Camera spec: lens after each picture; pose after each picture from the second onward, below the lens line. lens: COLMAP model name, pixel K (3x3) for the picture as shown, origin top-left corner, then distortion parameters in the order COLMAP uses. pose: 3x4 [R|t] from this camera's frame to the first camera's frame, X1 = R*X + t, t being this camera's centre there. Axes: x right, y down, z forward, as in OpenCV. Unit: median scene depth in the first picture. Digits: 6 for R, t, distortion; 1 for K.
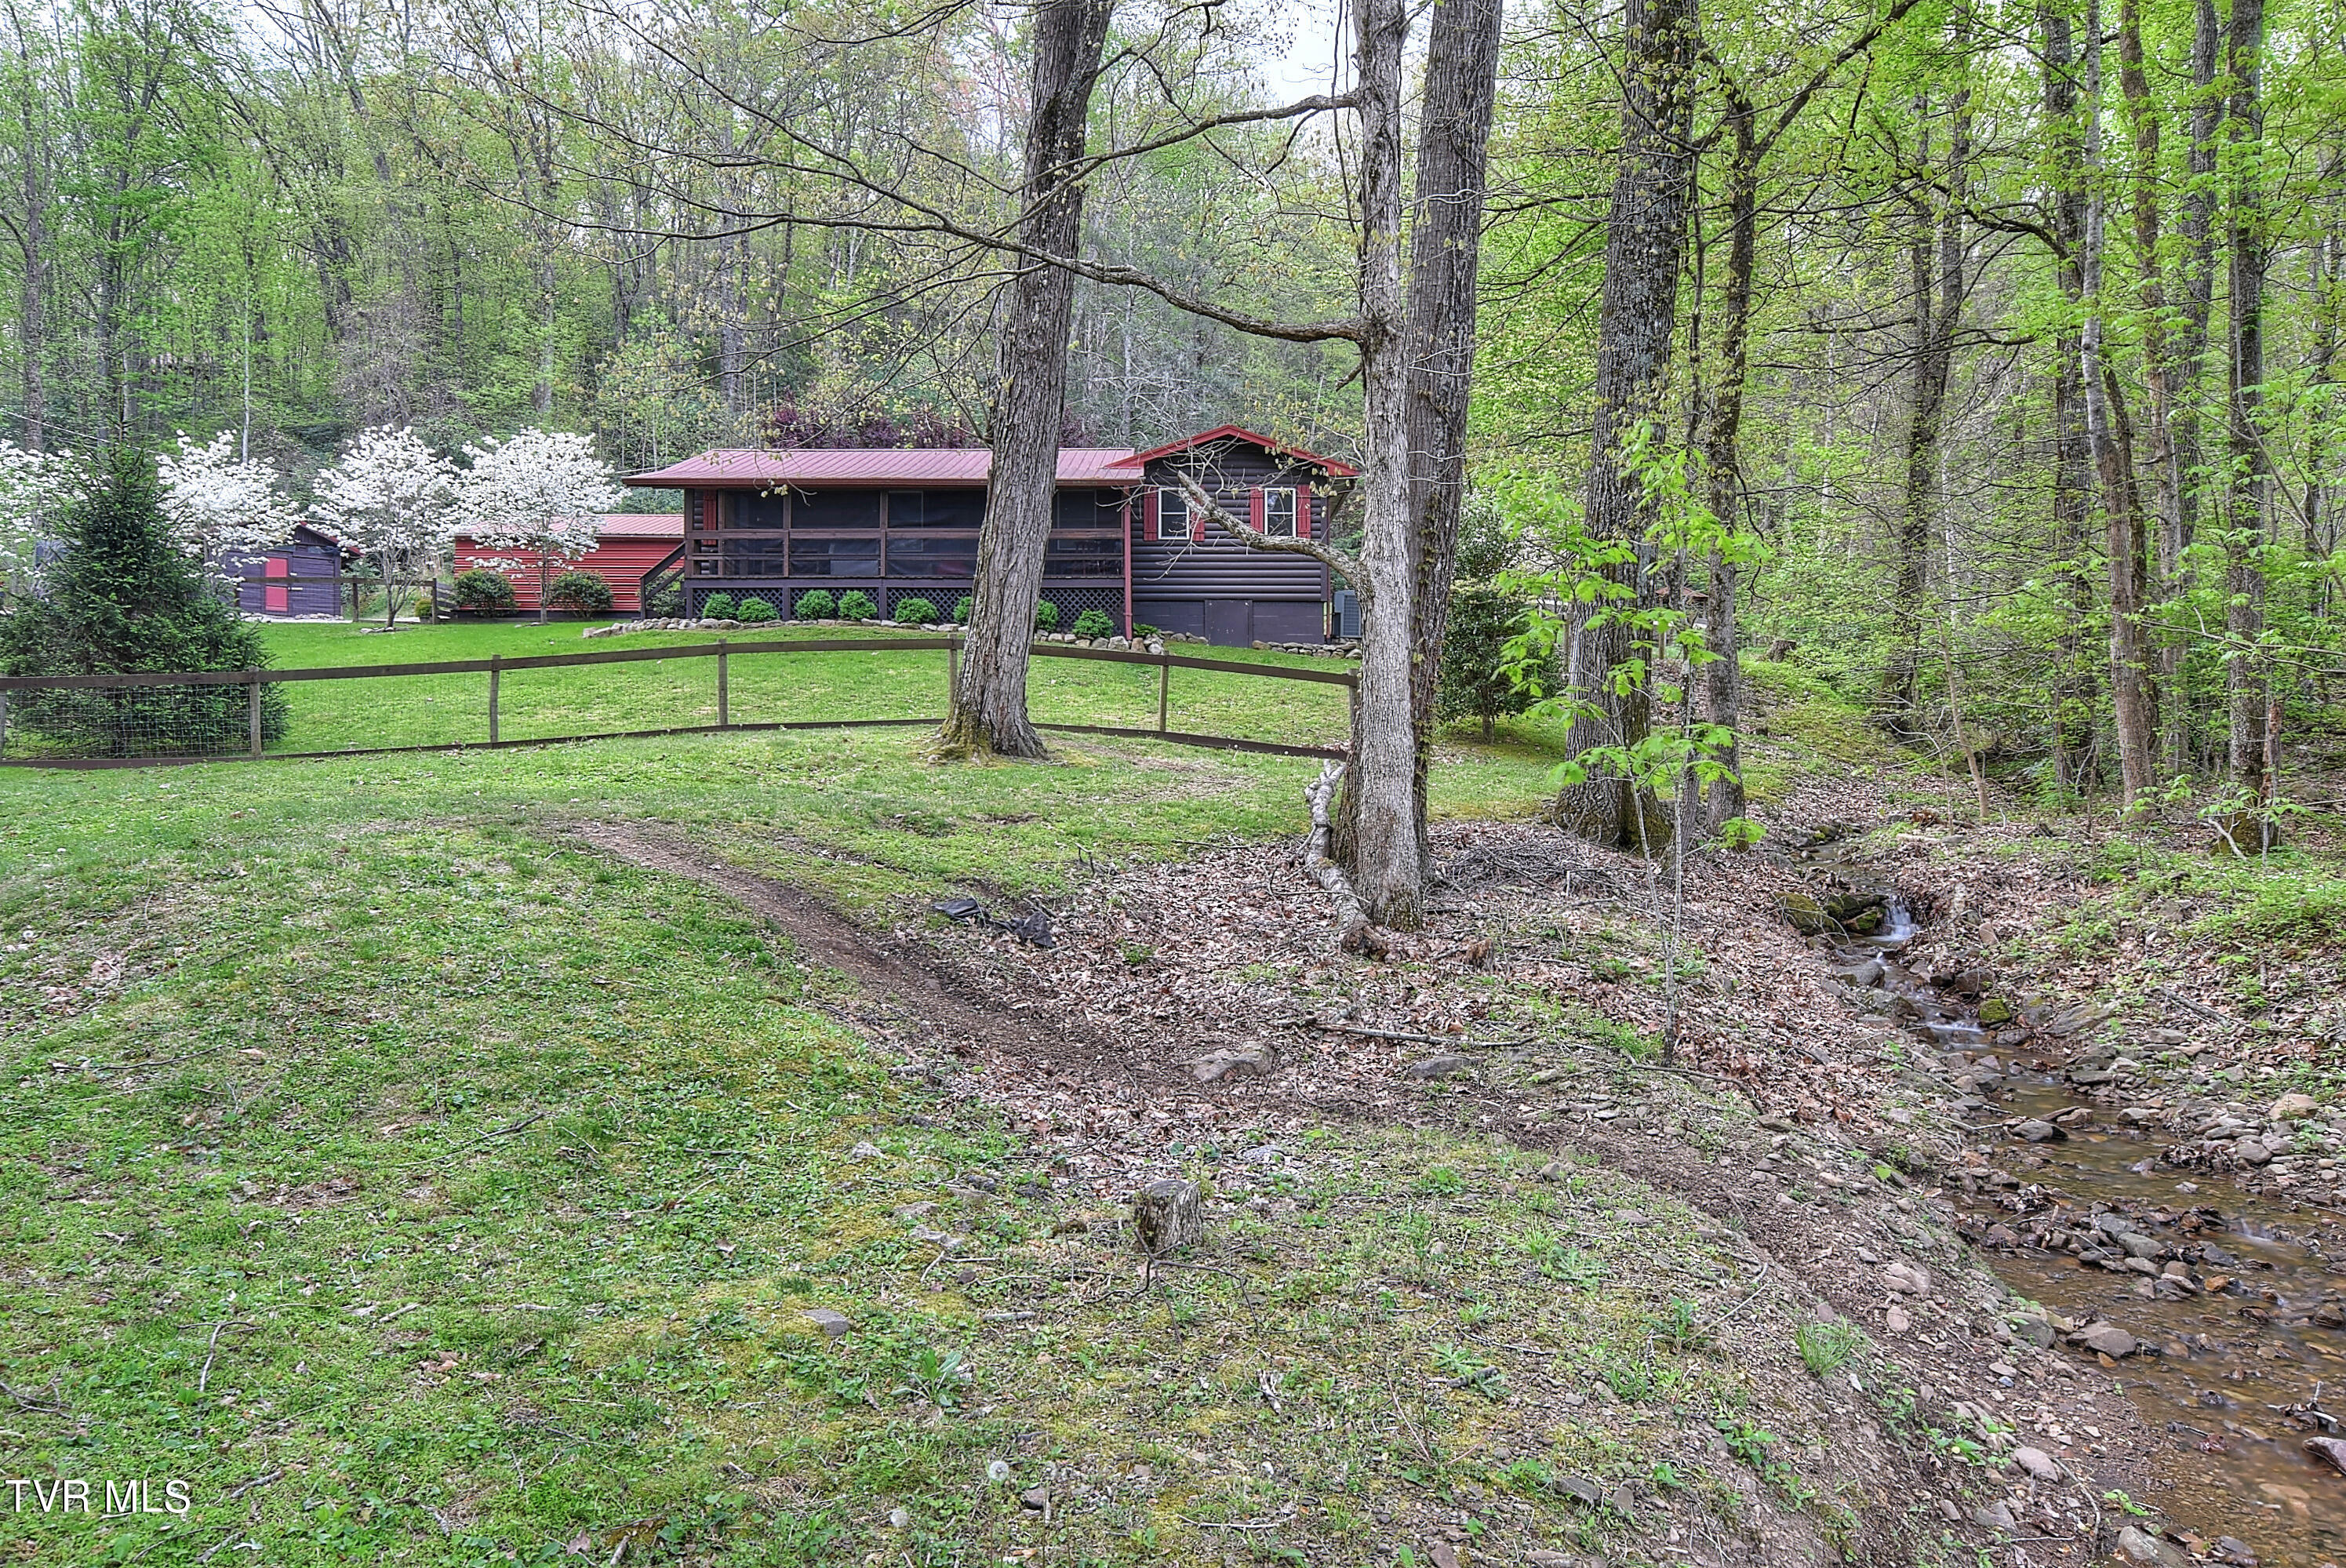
lens RADIAL K [[1565.0, 0, 1166.7], [0, 1565.0, 777.3], [0, 0, 1]] dist [-0.053479, 0.067296]
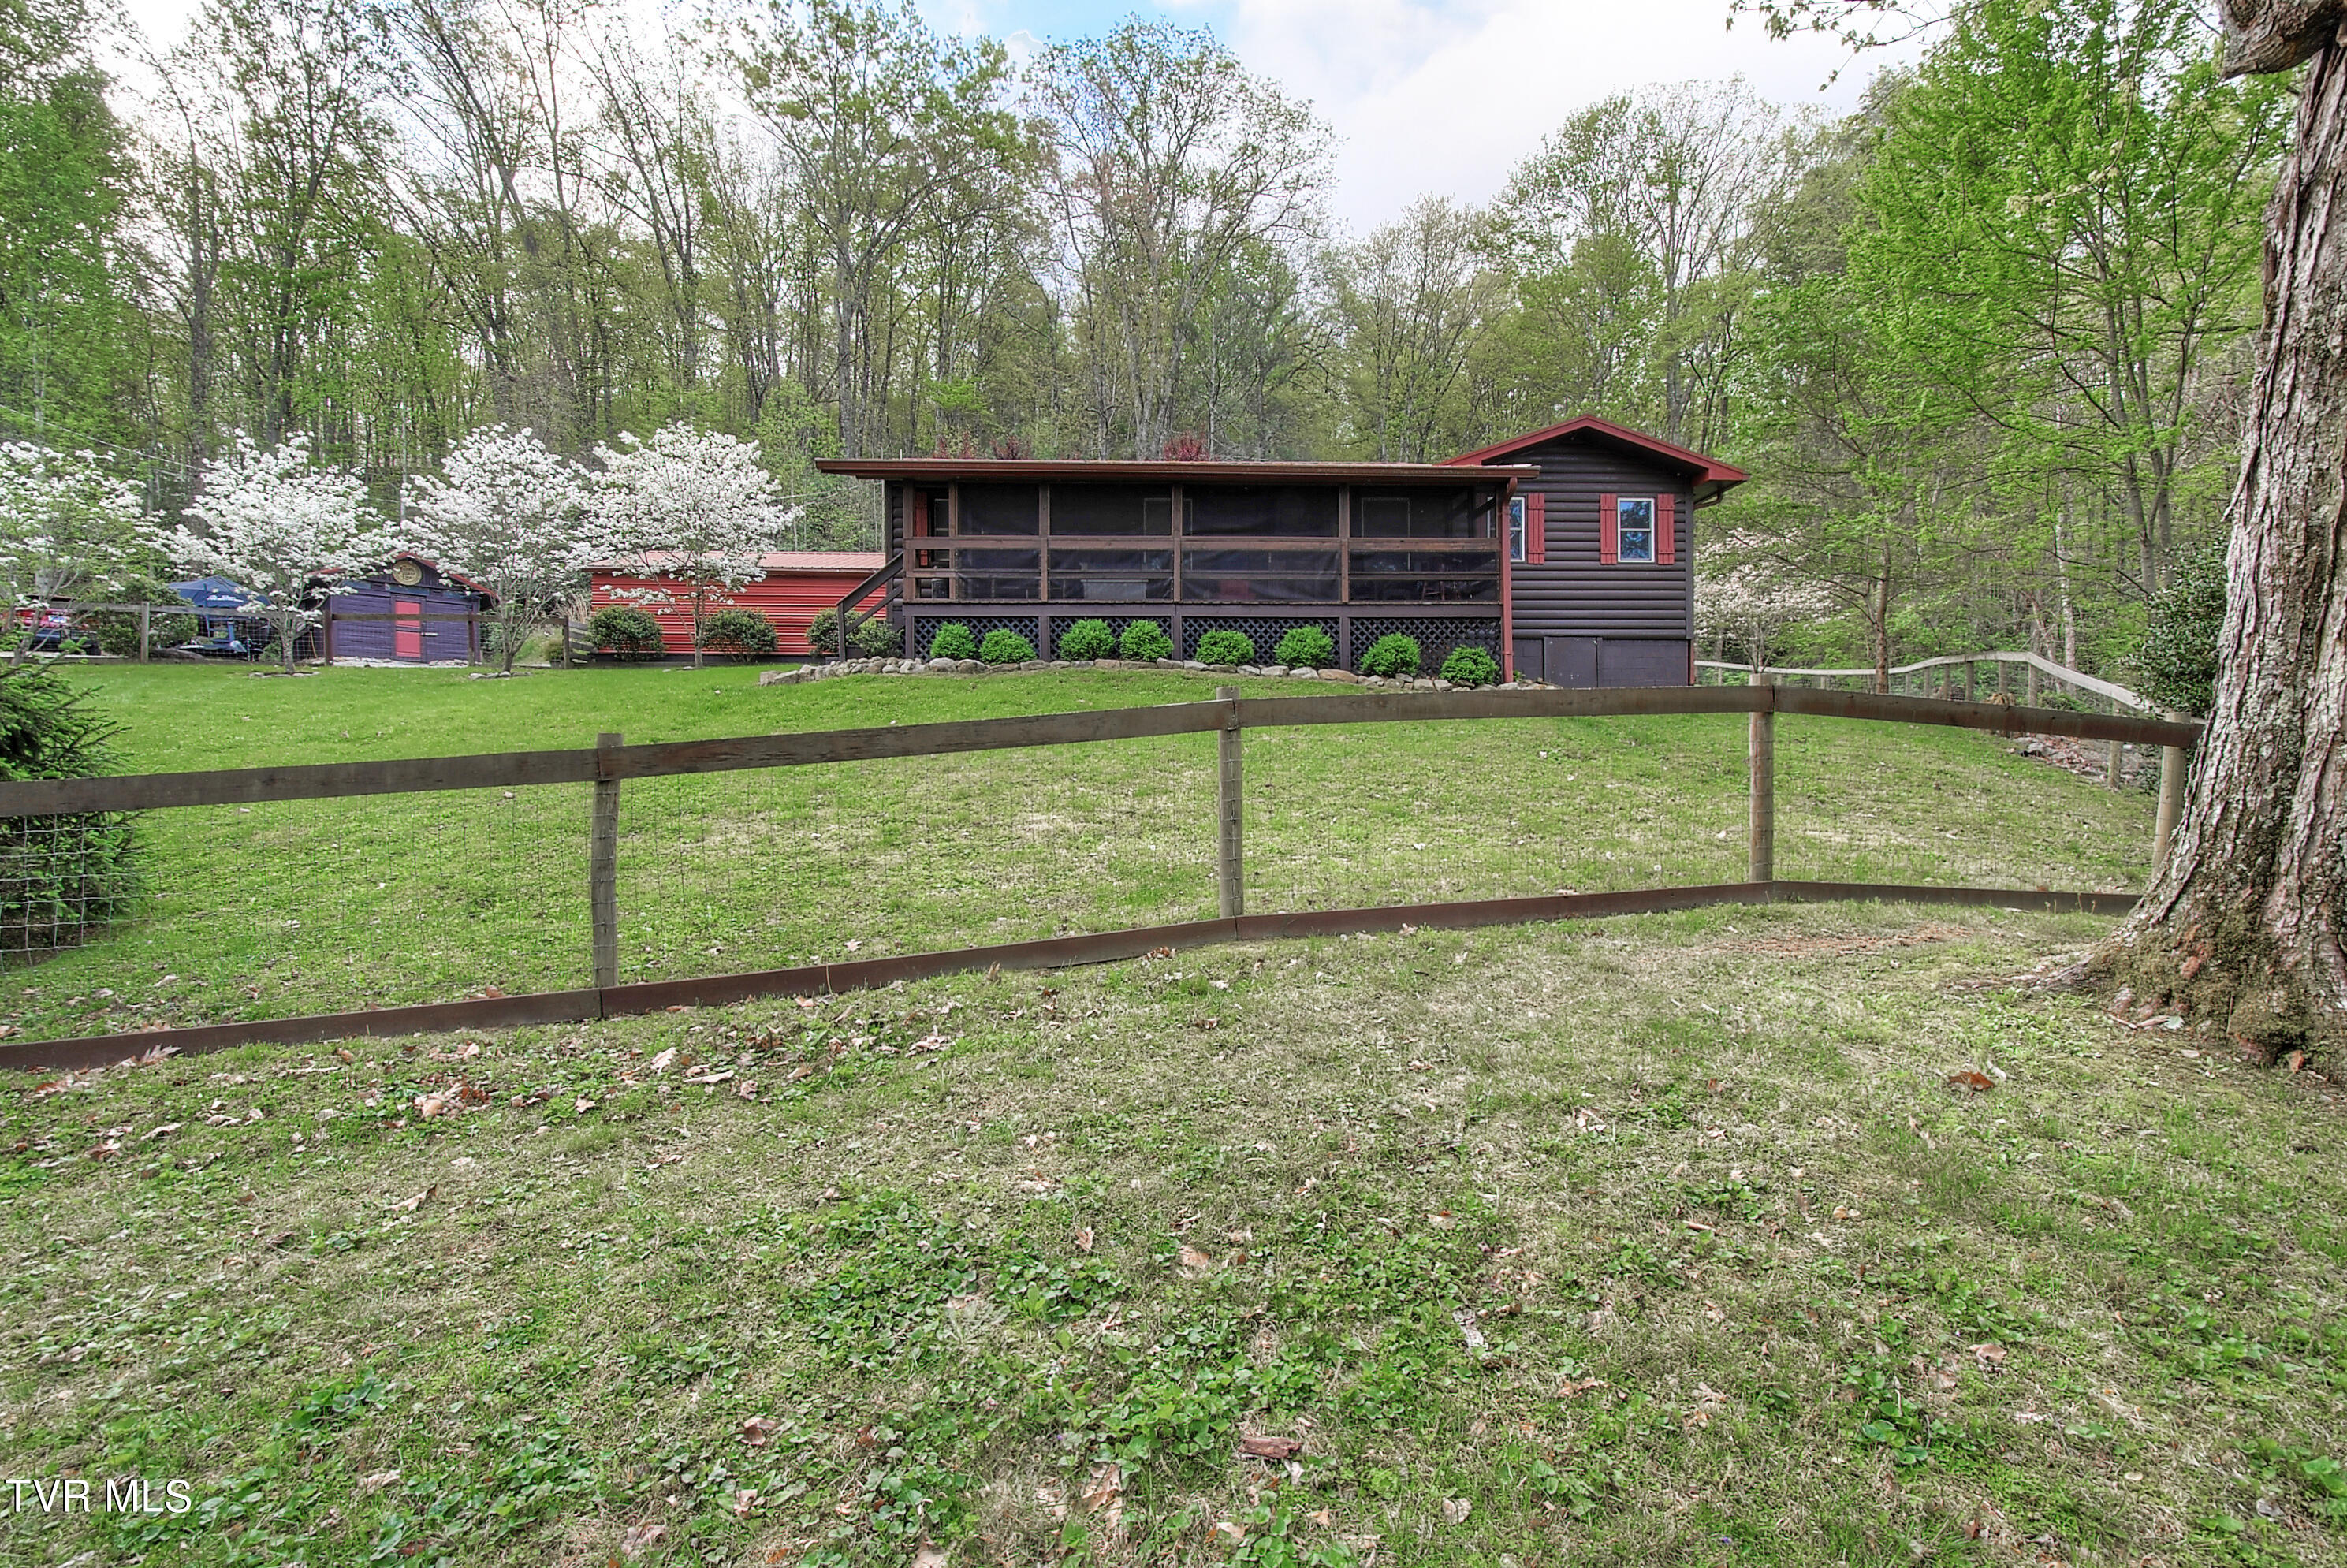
lens RADIAL K [[1058.9, 0, 1155.9], [0, 1058.9, 785.2], [0, 0, 1]] dist [0.000243, -0.004087]
pose [[0.999264, -0.005716, 0.037944, -0.186273], [0.005515, 0.999970, 0.005401, -0.039674], [-0.037974, -0.005187, 0.999265, 0.443332]]
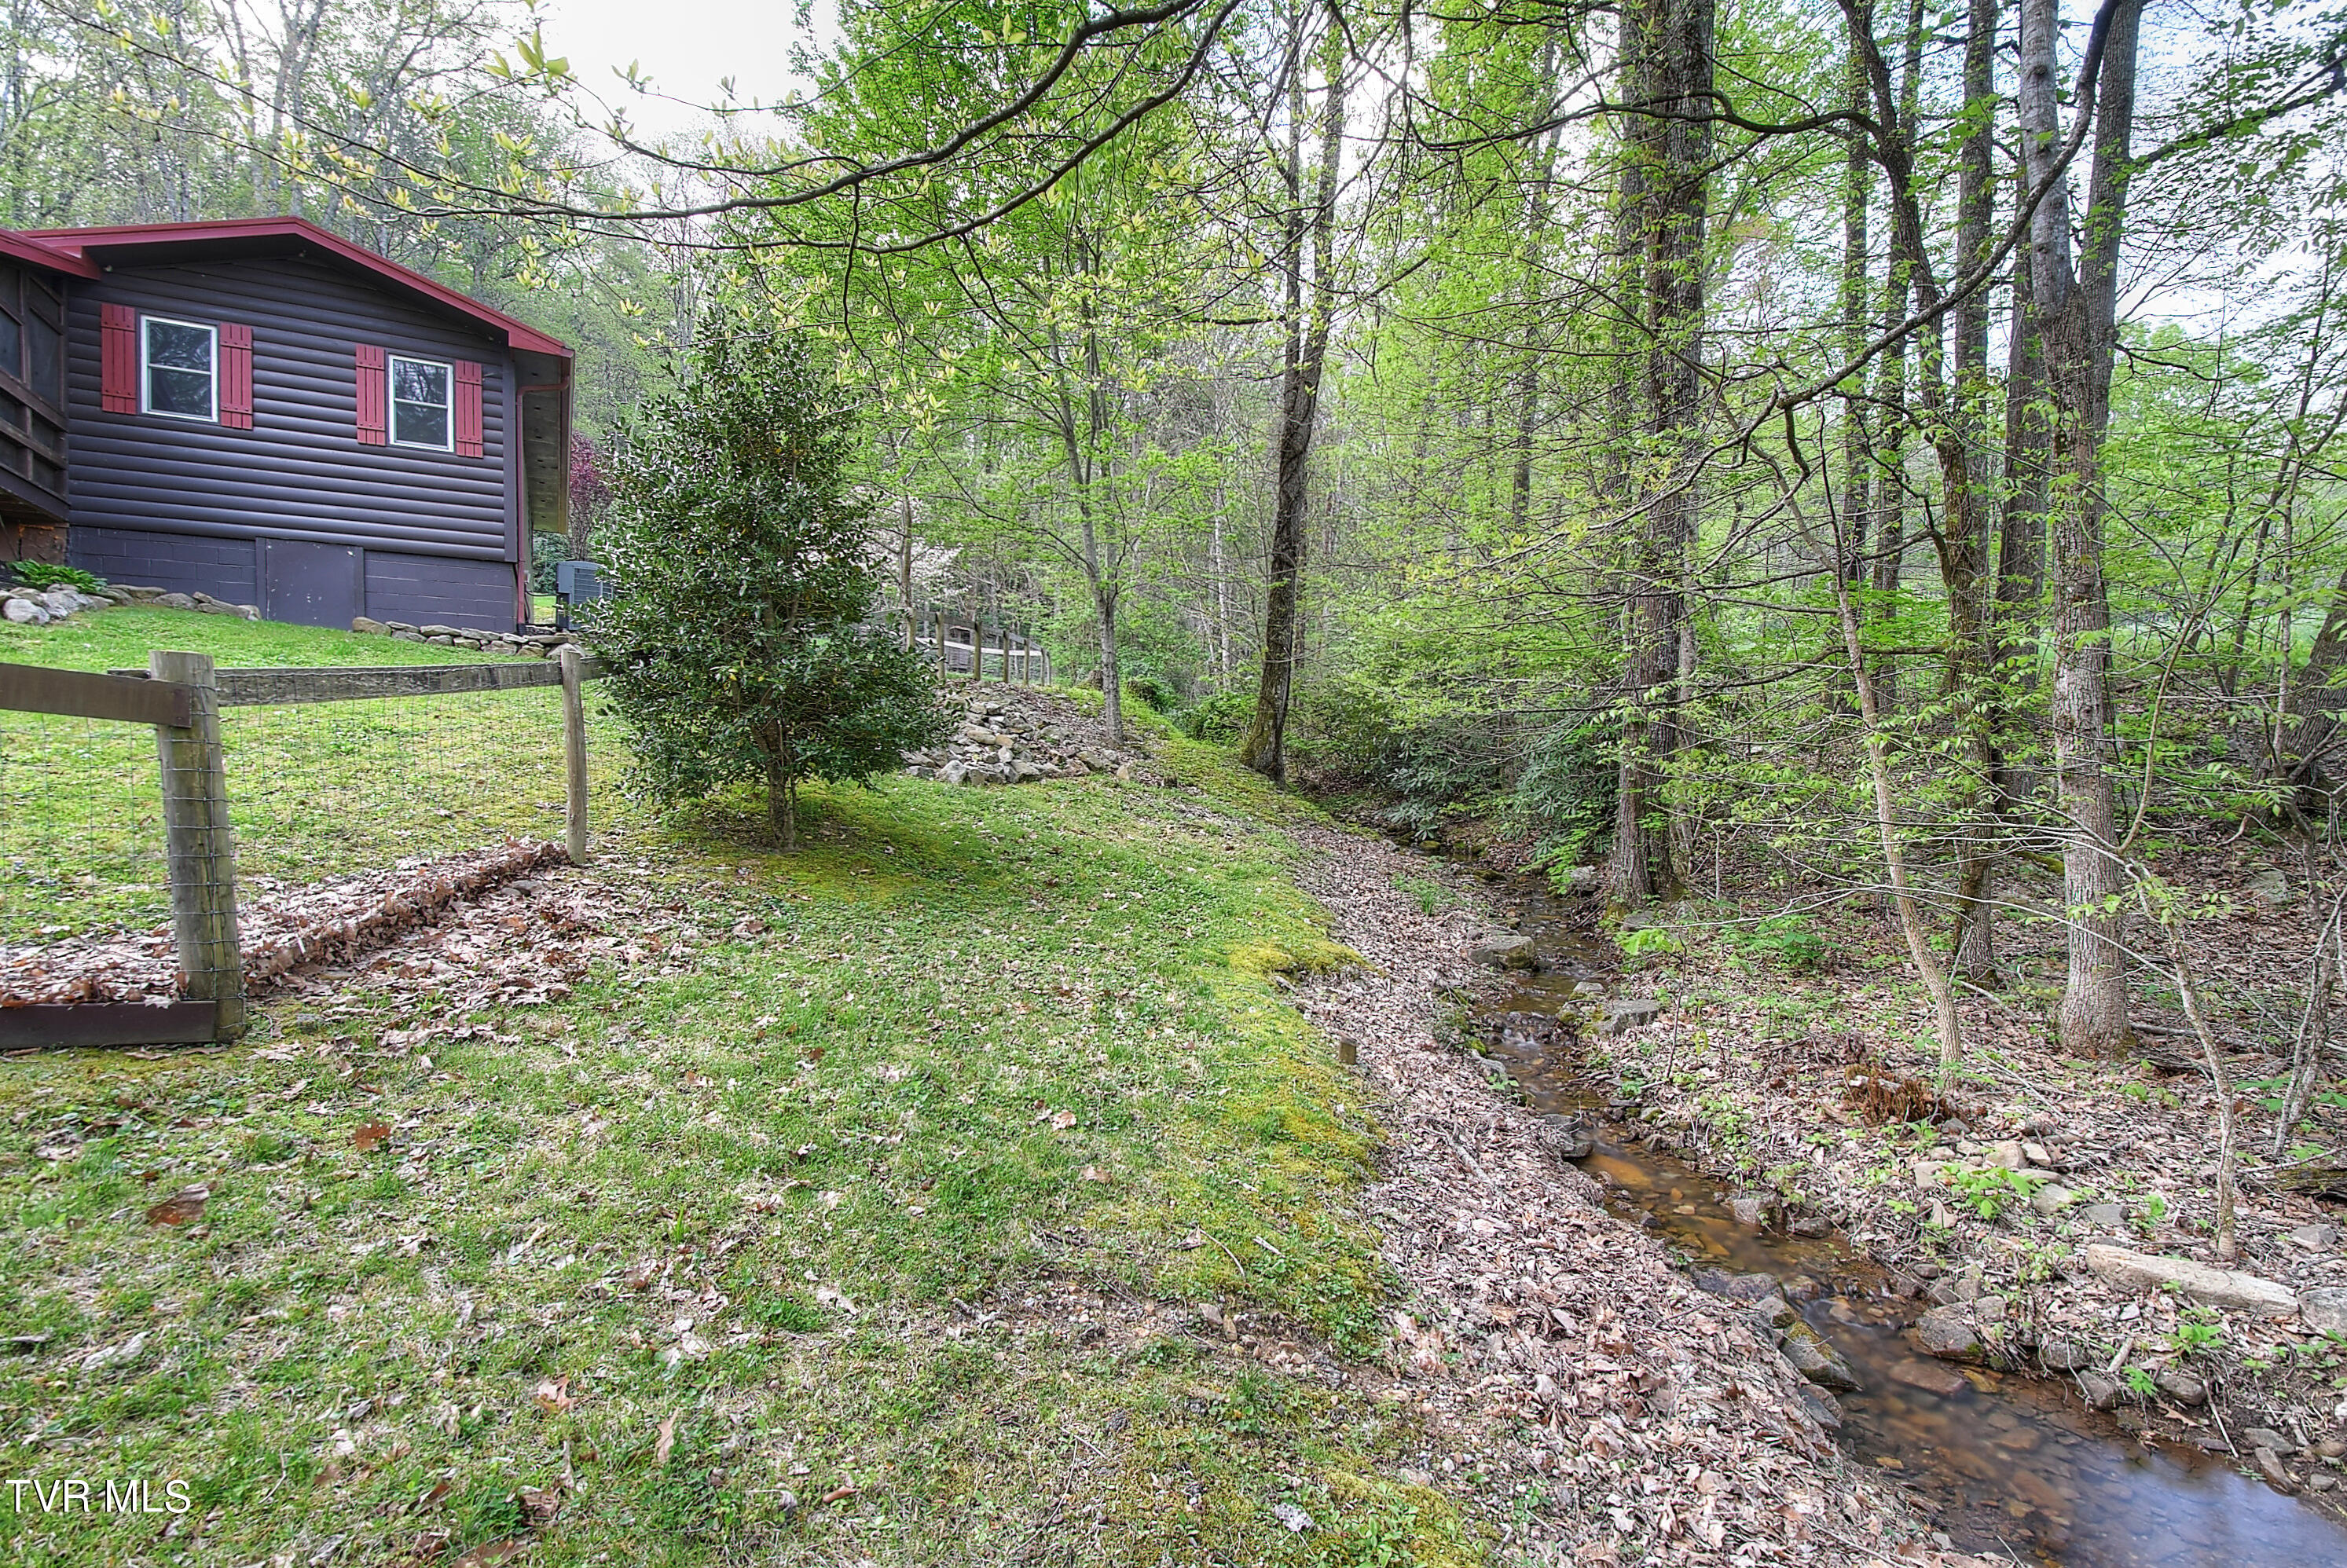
lens RADIAL K [[1058.8, 0, 1155.9], [0, 1058.8, 785.2], [0, 0, 1]] dist [0.000243, -0.004087]
pose [[0.866018, -0.009567, 0.499921, 0.106657], [-0.001328, 0.999769, 0.021433, -0.033649], [-0.500011, -0.019225, 0.865806, 0.495580]]
